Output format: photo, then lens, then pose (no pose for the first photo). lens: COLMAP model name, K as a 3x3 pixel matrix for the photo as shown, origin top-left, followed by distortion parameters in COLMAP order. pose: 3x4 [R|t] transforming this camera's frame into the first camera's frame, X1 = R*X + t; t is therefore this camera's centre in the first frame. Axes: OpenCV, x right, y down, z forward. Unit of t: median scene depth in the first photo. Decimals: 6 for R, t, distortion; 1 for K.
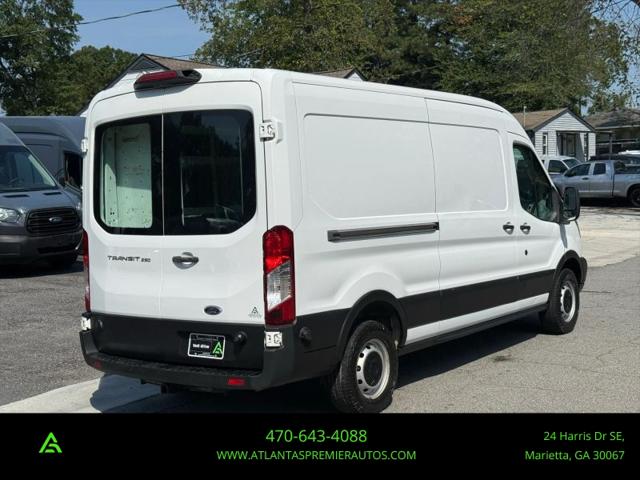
lens RADIAL K [[904.2, 0, 323.7], [0, 904.2, 243.9], [0, 0, 1]] dist [0.115294, 0.000000]
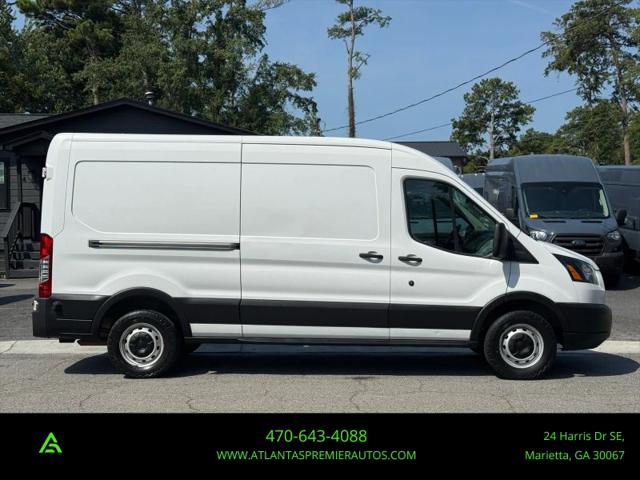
lens RADIAL K [[904.2, 0, 321.5], [0, 904.2, 236.9], [0, 0, 1]] dist [0.115294, 0.000000]
pose [[0.560285, 0.096333, -0.822679, 1.026500], [-0.077979, 0.994937, 0.063397, -0.102110], [0.824621, 0.028632, 0.564960, 0.345033]]
